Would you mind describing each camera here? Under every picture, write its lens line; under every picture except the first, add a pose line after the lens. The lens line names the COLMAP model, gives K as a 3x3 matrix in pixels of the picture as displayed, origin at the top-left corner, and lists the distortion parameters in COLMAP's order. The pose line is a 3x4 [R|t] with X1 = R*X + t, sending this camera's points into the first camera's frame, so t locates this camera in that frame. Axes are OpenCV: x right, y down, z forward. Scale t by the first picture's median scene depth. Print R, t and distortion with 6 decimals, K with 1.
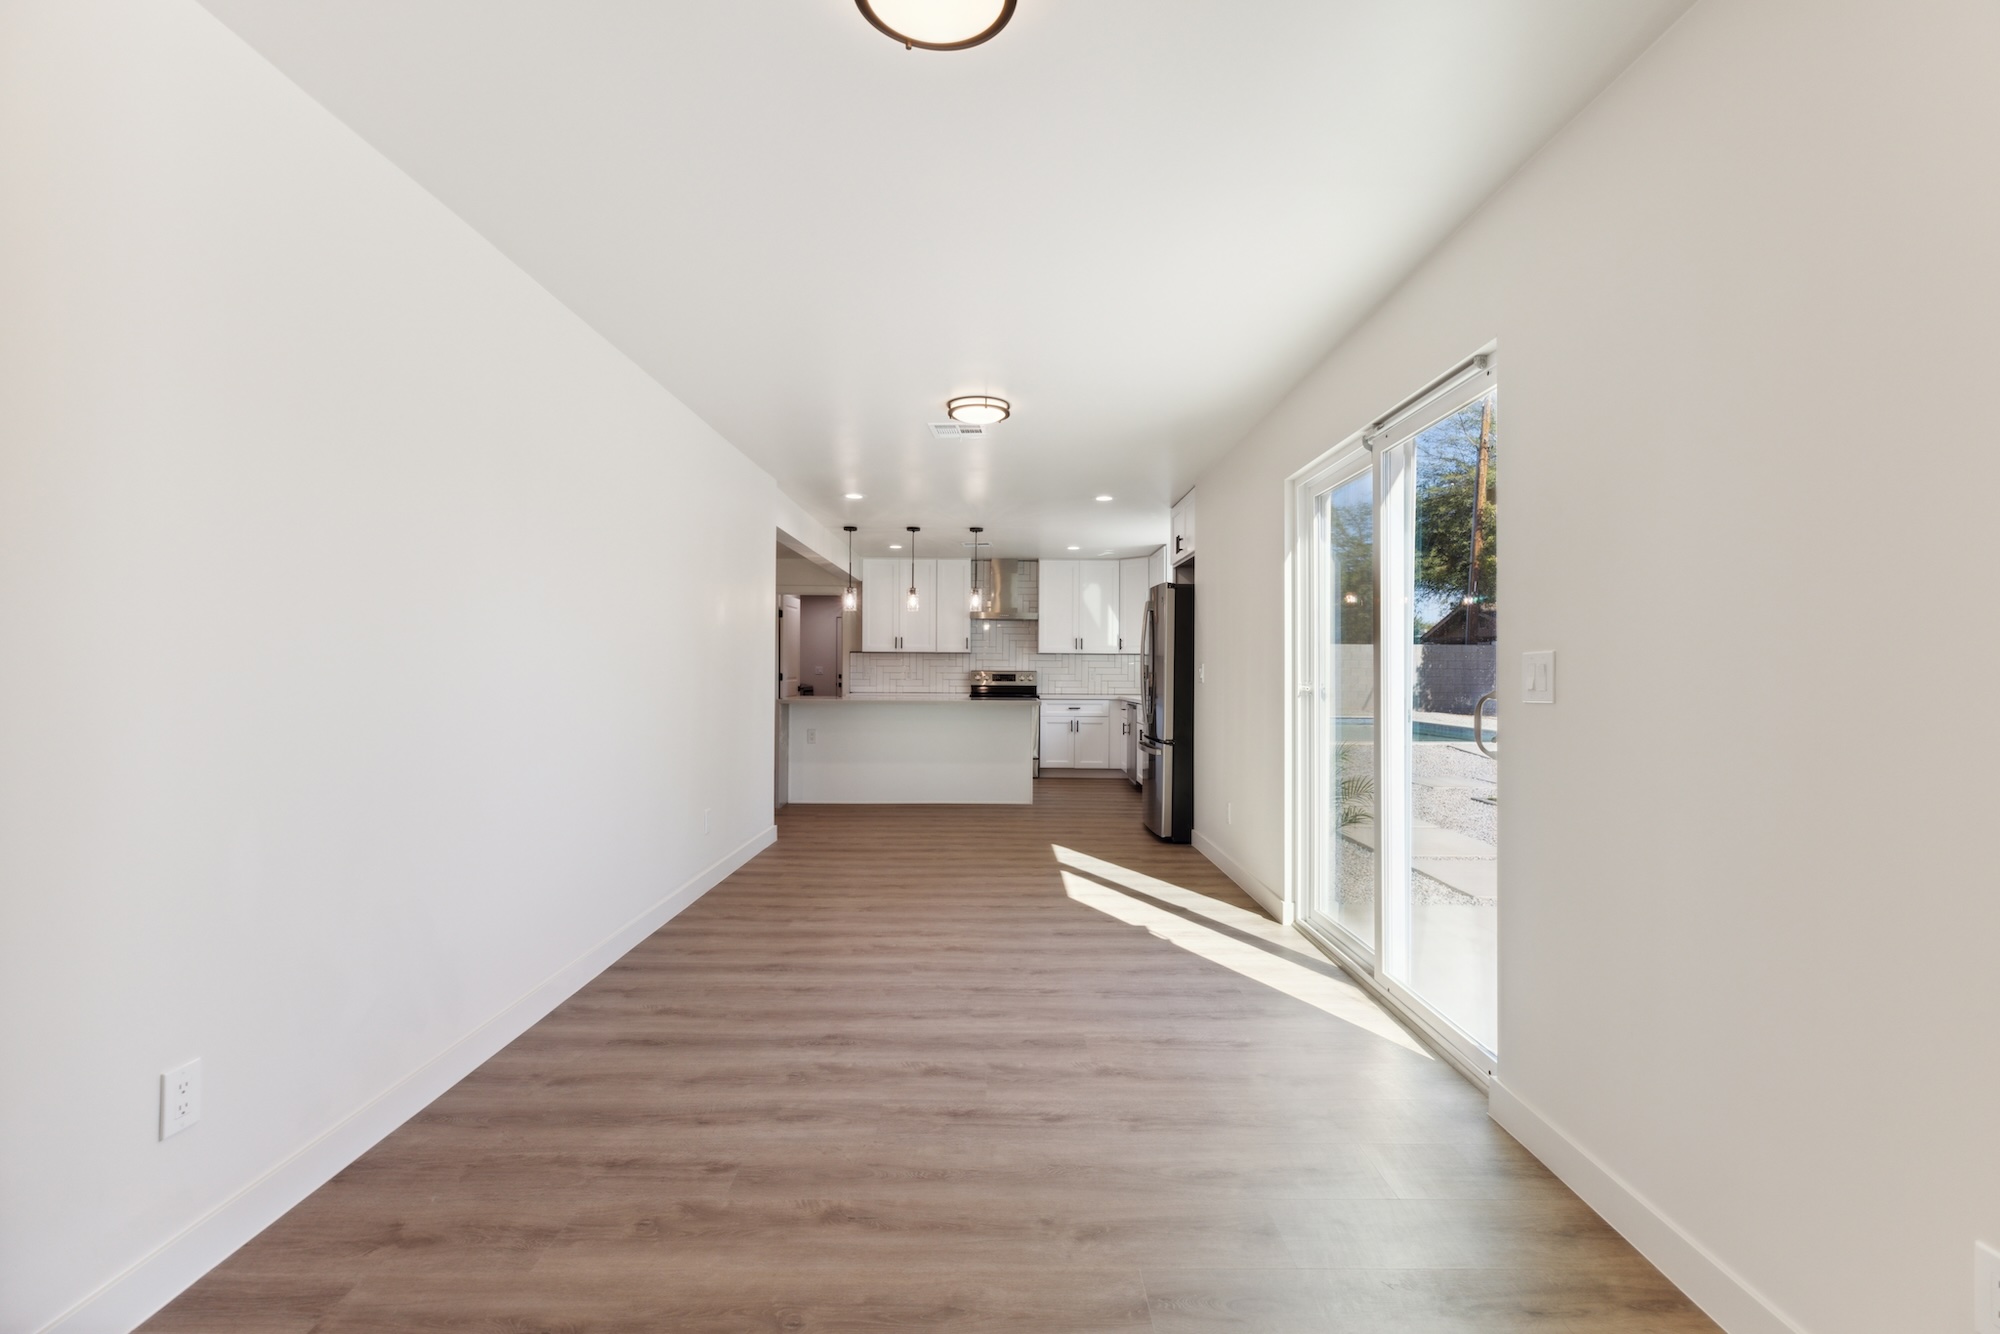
lens RADIAL K [[912.7, 0, 1001.0], [0, 912.7, 669.0], [0, 0, 1]] dist [0.000915, 0.001101]
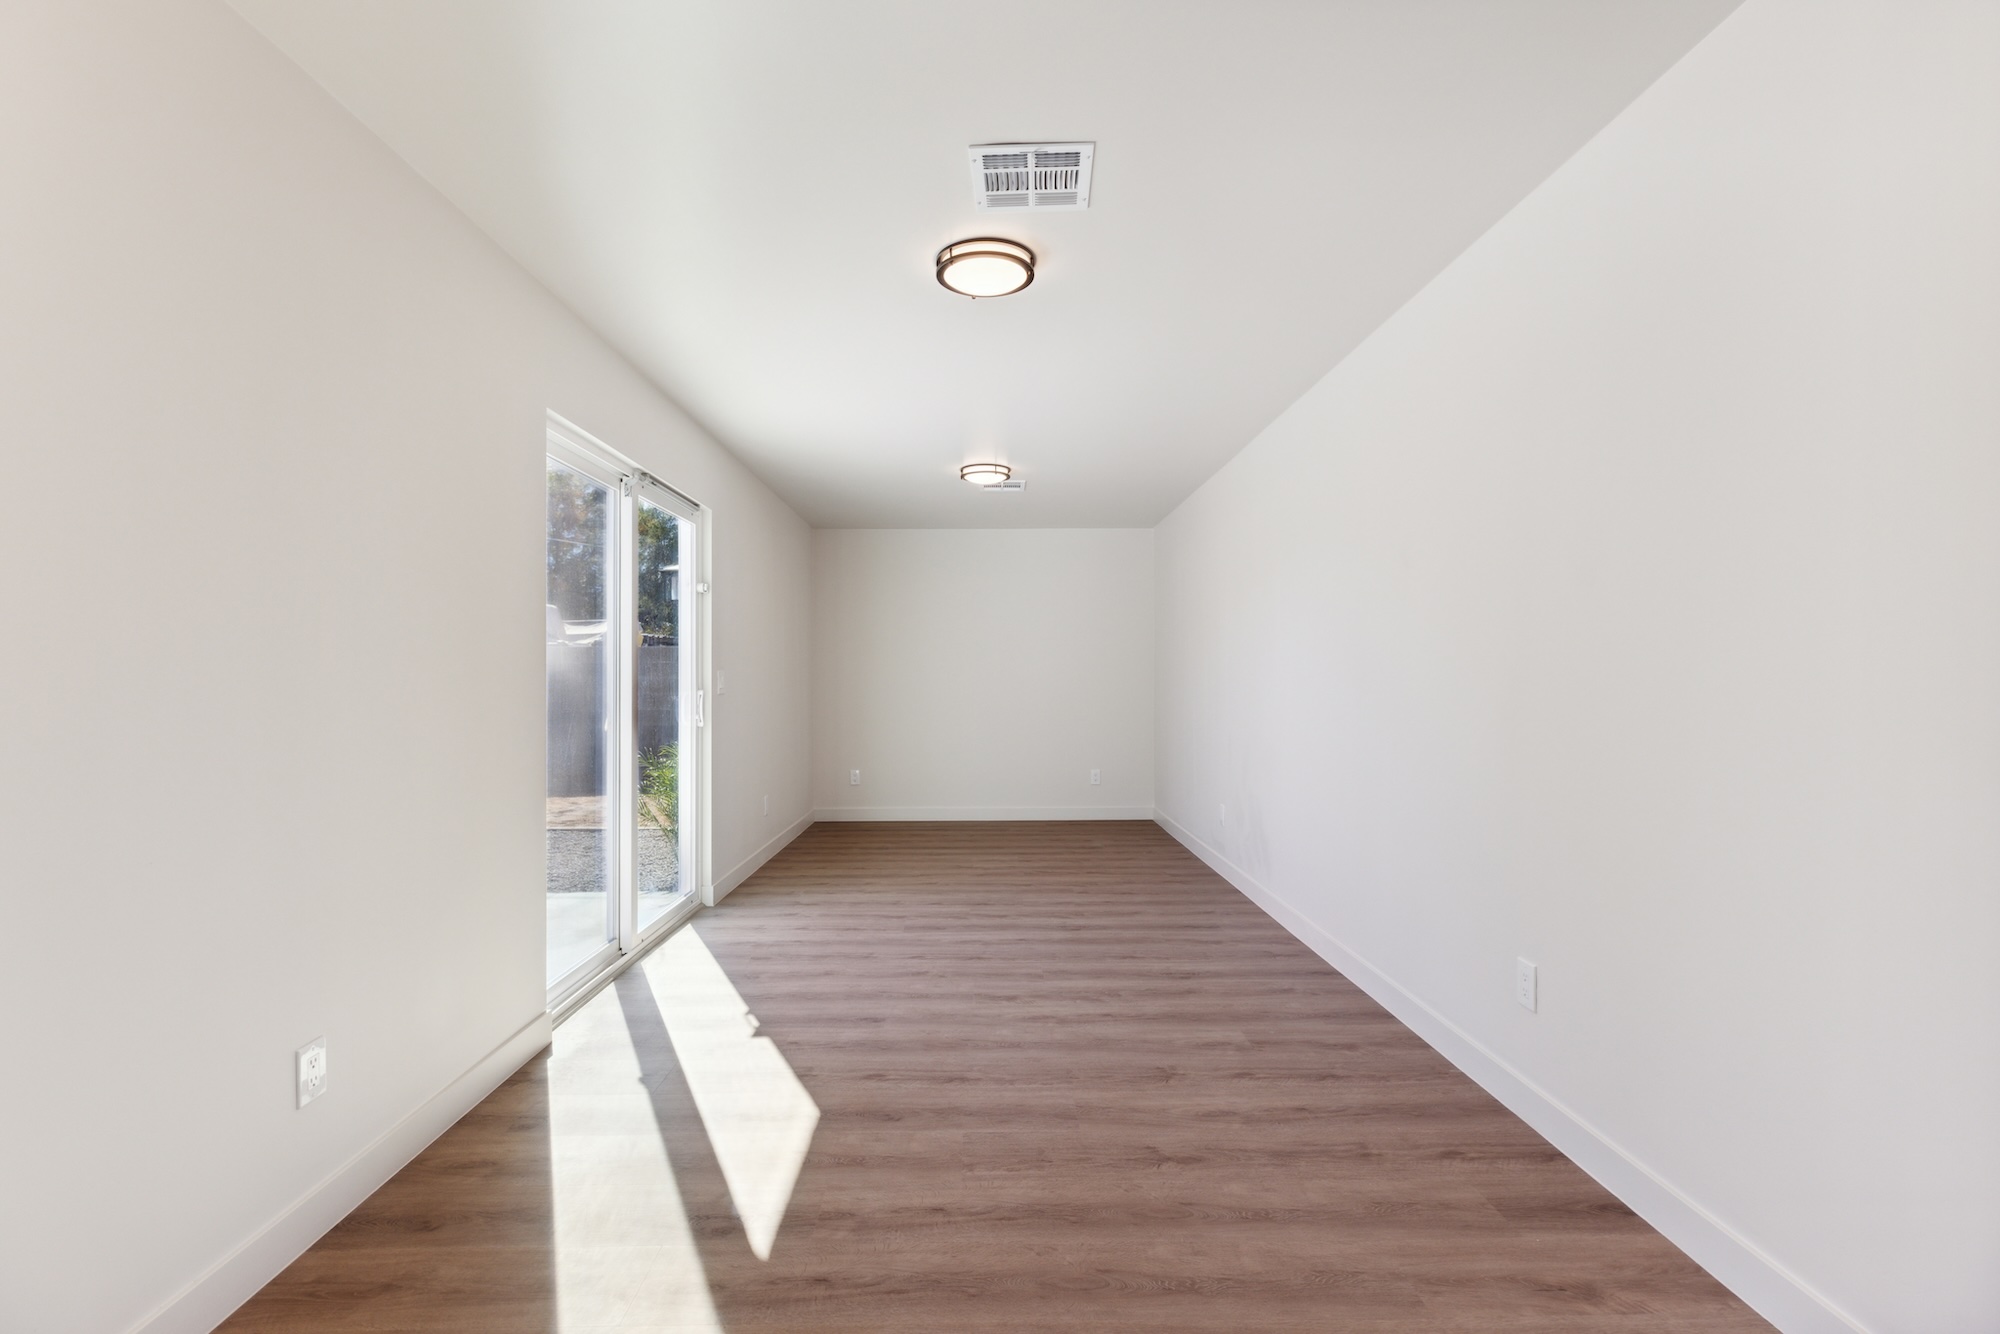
lens RADIAL K [[912.7, 0, 991.0], [0, 912.7, 675.8], [0, 0, 1]] dist [0.000915, 0.001101]
pose [[-0.999950, -0.001001, -0.009957, -0.031381], [-0.000970, 0.999994, -0.003218, -0.001377], [0.009960, -0.003208, -0.999945, 2.260380]]
